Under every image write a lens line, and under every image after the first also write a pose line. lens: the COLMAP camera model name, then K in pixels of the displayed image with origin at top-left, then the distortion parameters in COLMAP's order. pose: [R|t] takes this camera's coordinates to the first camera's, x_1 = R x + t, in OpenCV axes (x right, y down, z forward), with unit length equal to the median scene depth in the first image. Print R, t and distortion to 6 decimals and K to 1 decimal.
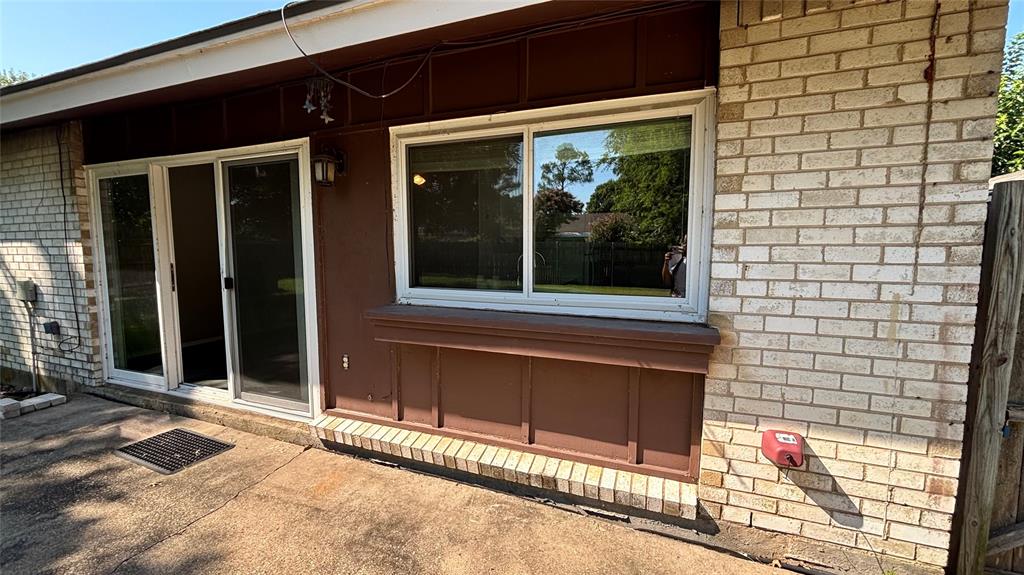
lens RADIAL K [[414.4, 0, 515.5], [0, 414.4, 287.7], [0, 0, 1]] dist [-0.001362, -0.000460]
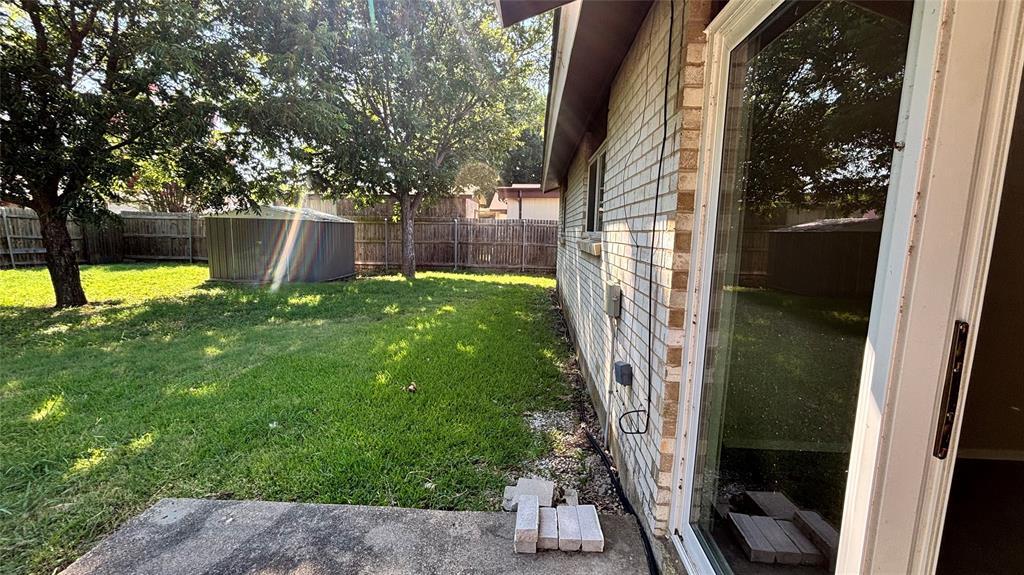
lens RADIAL K [[414.4, 0, 515.5], [0, 414.4, 287.7], [0, 0, 1]] dist [-0.001362, -0.000460]
pose [[0.308458, 0.136361, -0.941414, -0.680246], [-0.104175, 0.988562, 0.109057, -0.069857], [0.945517, 0.064432, 0.319135, 0.703864]]
